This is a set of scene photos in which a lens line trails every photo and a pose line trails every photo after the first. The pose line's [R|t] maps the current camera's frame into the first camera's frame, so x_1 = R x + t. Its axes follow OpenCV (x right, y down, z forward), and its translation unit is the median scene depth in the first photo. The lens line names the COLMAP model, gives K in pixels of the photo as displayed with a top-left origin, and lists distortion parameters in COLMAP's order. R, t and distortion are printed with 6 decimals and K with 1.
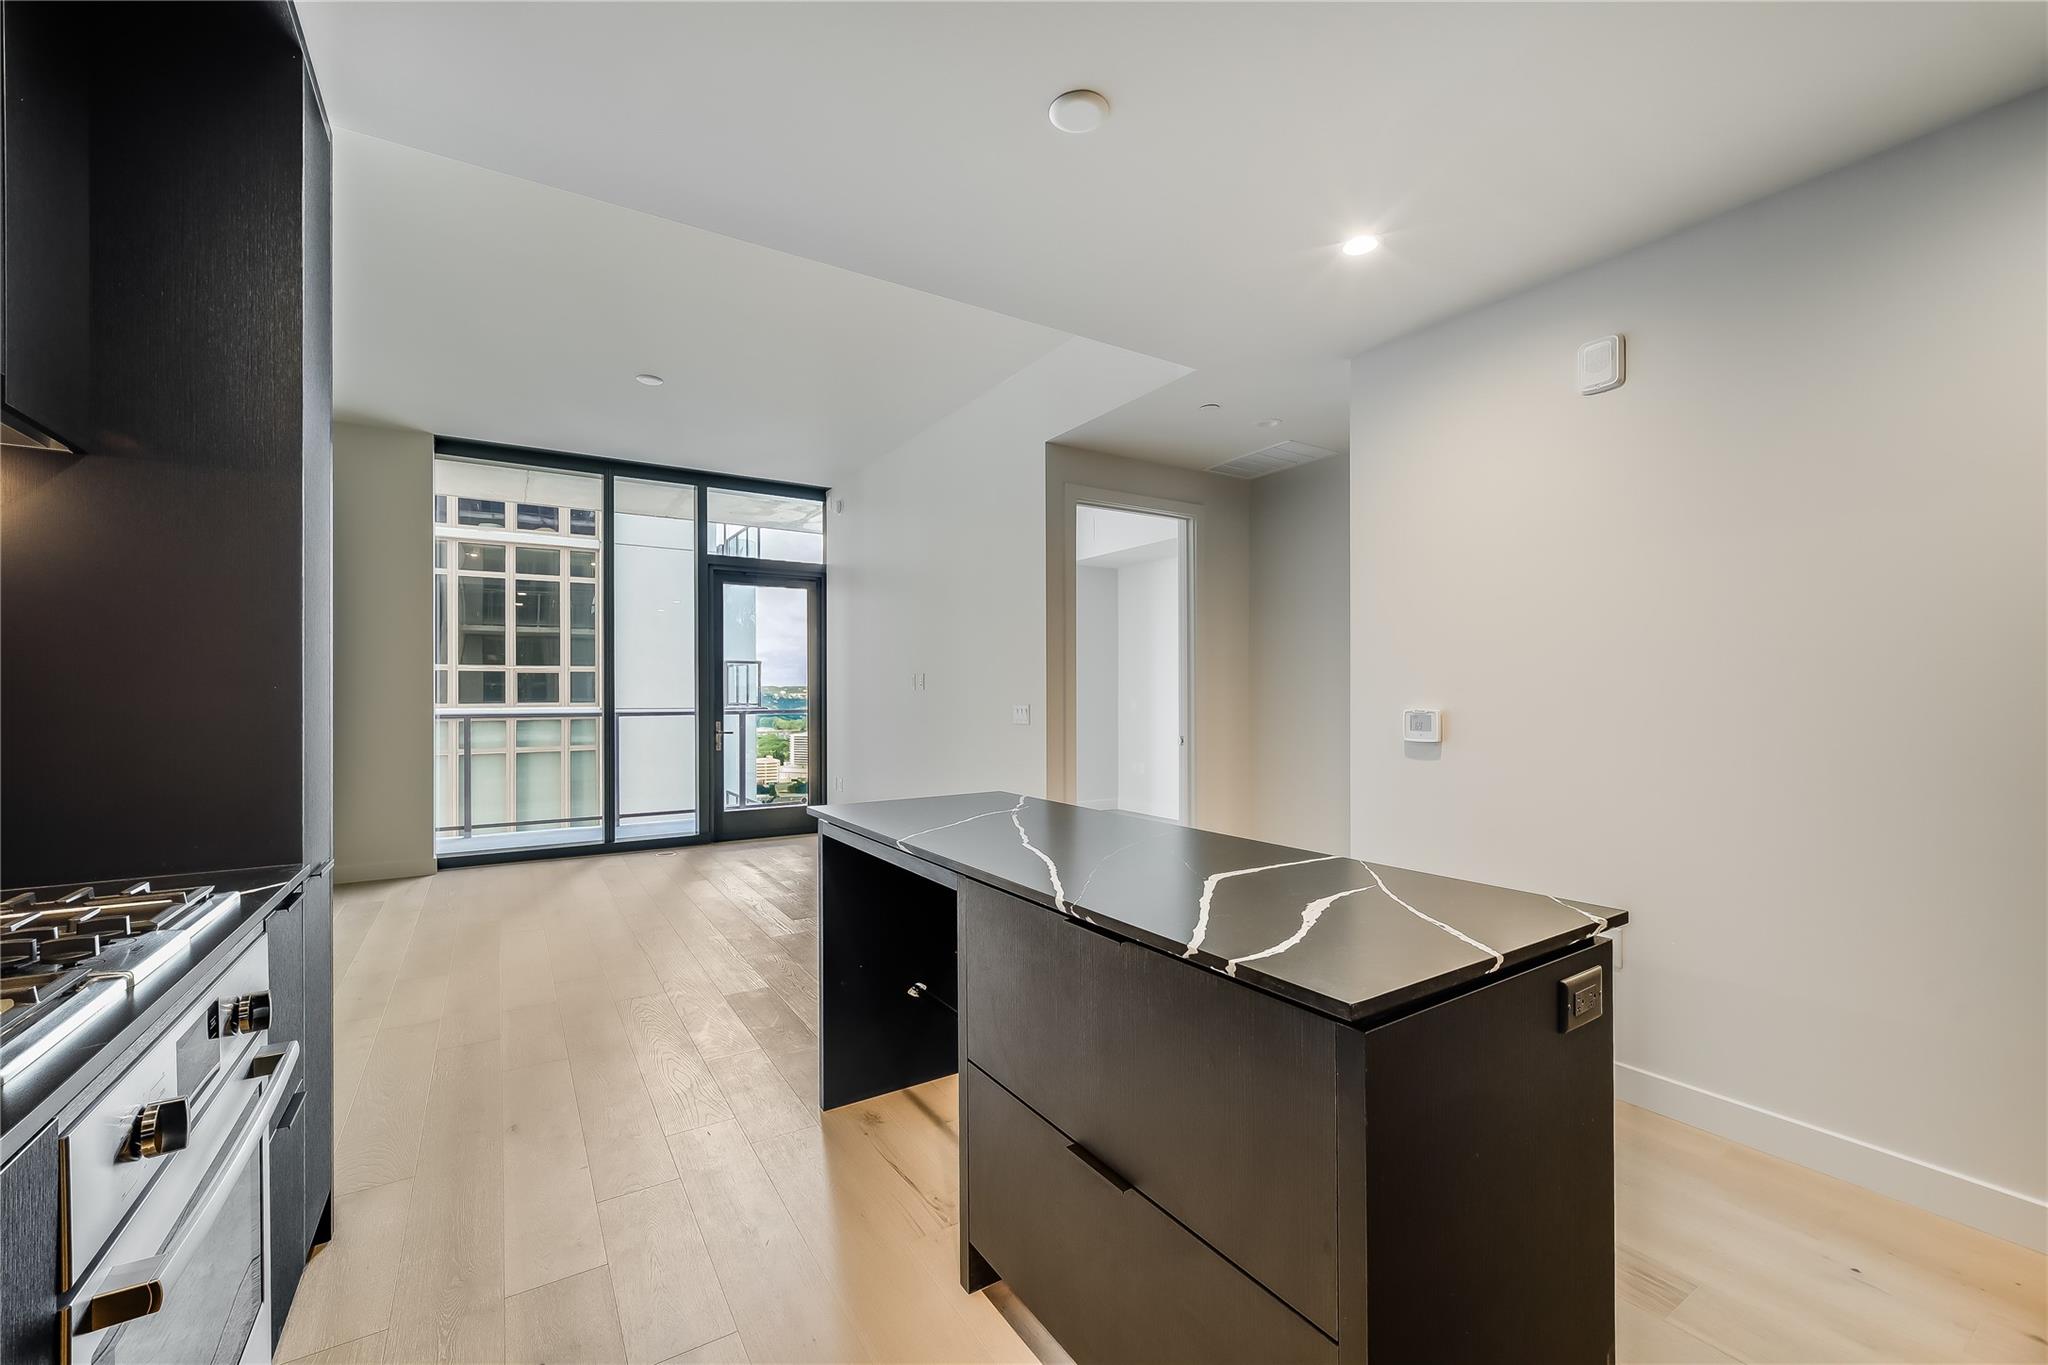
lens RADIAL K [[819.5, 0, 1034.1], [0, 819.5, 684.9], [0, 0, 1]] dist [-0.000833, -0.000213]
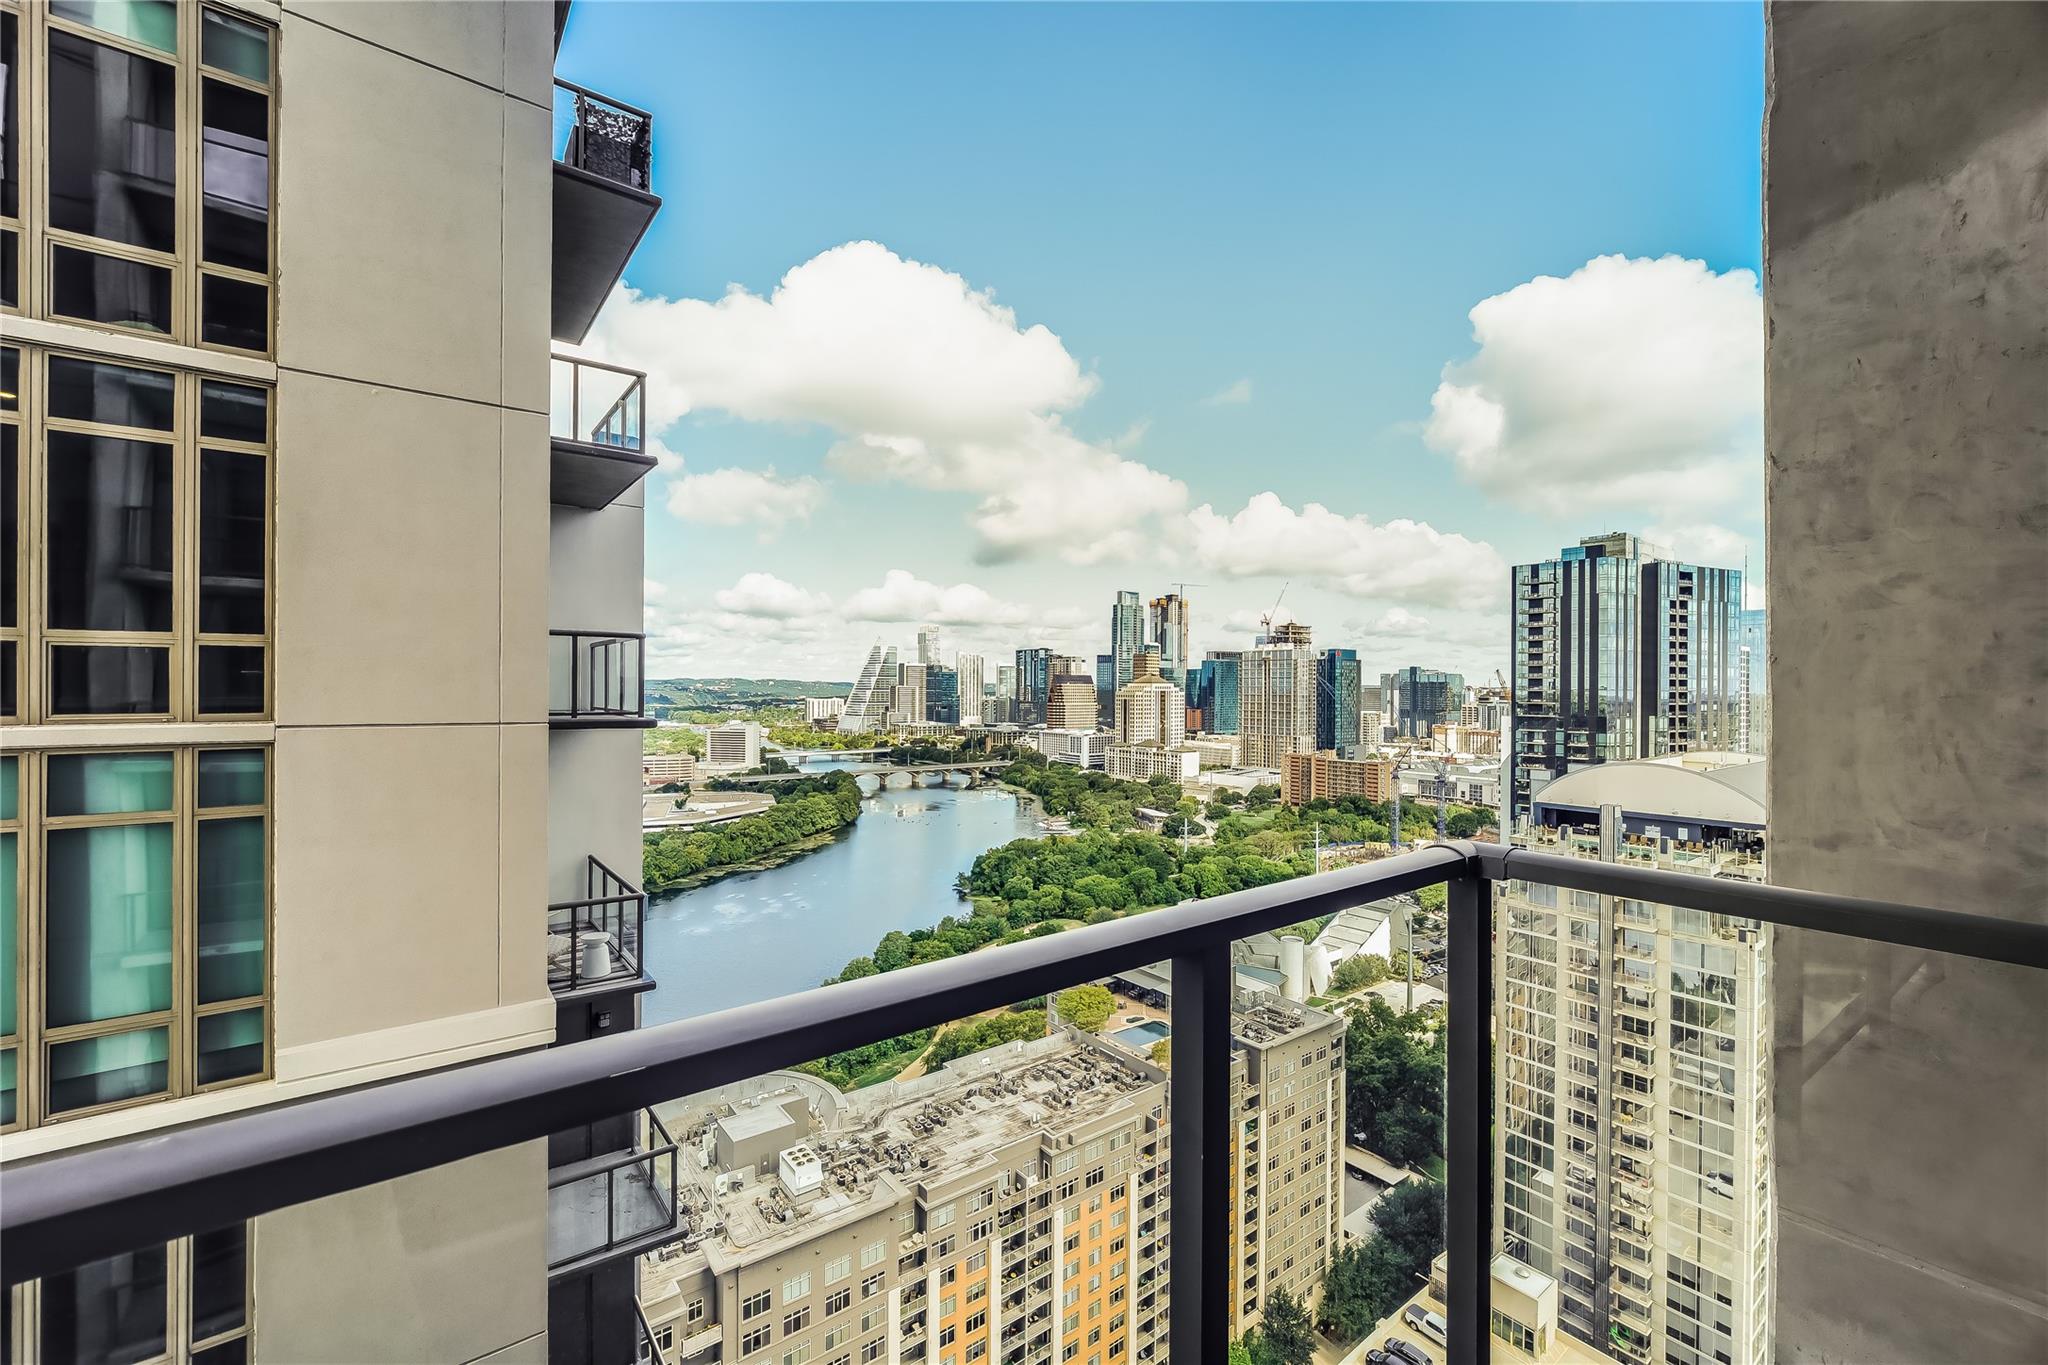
lens RADIAL K [[830.3, 0, 1031.7], [0, 830.3, 690.4], [0, 0, 1]] dist [-0.003822, -0.000330]
pose [[0.996409, 0.007599, 0.084328, -0.286740], [-0.008643, 0.999890, 0.012013, -0.000264], [-0.084227, -0.012698, 0.996366, 1.000116]]
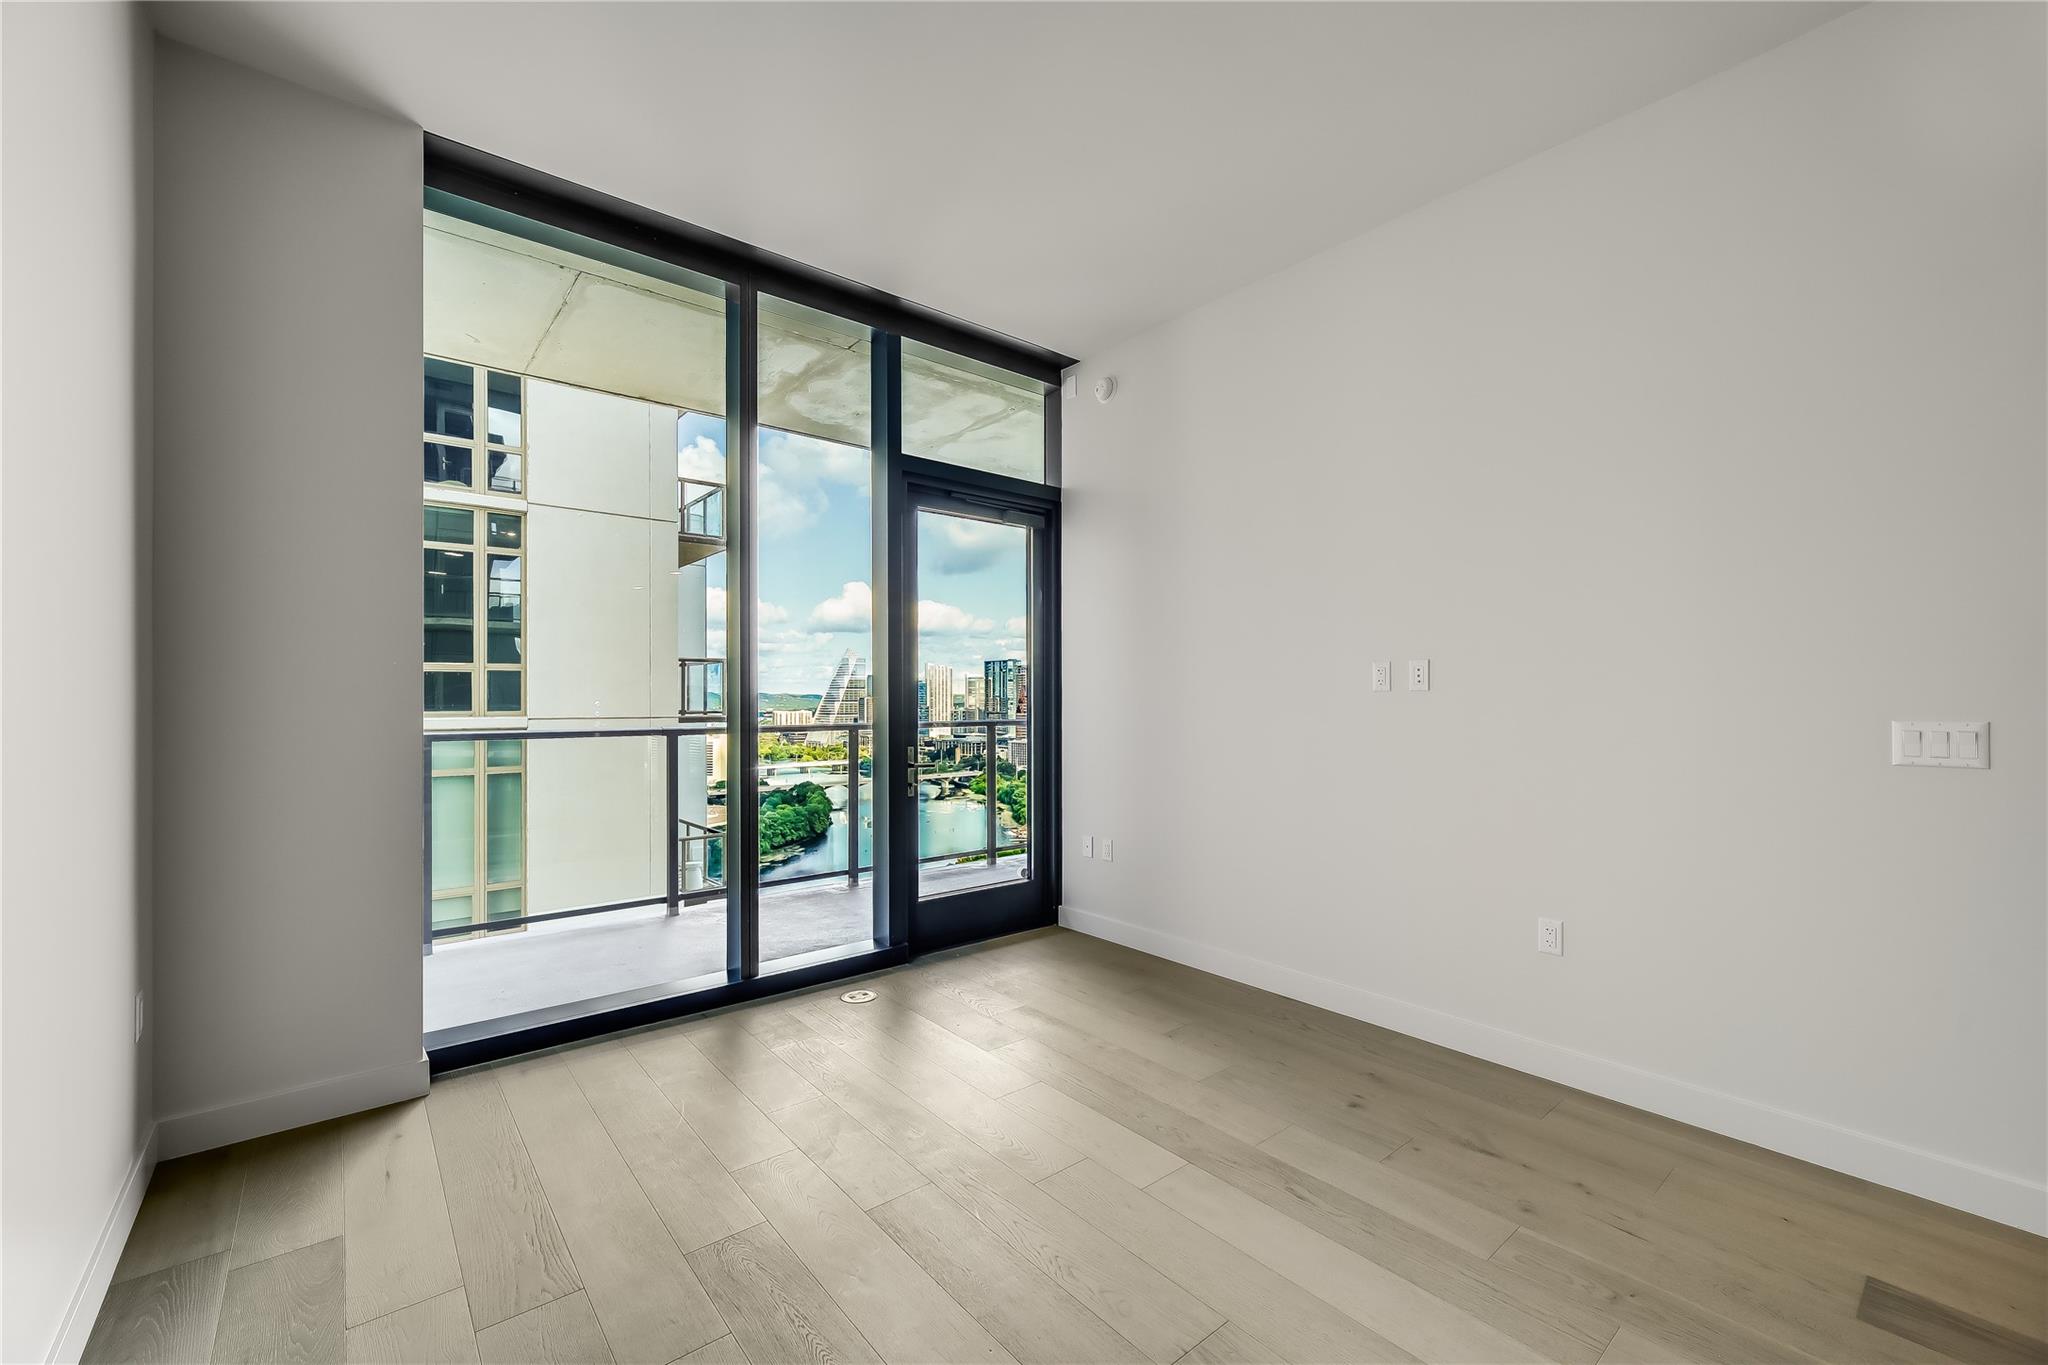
lens RADIAL K [[830.3, 0, 1031.7], [0, 830.3, 690.4], [0, 0, 1]] dist [-0.003822, -0.000330]
pose [[0.992624, 0.002161, 0.121213, -0.305752], [-0.002045, 0.999997, -0.001079, 0.005189], [-0.121215, 0.000823, 0.992626, 0.334548]]
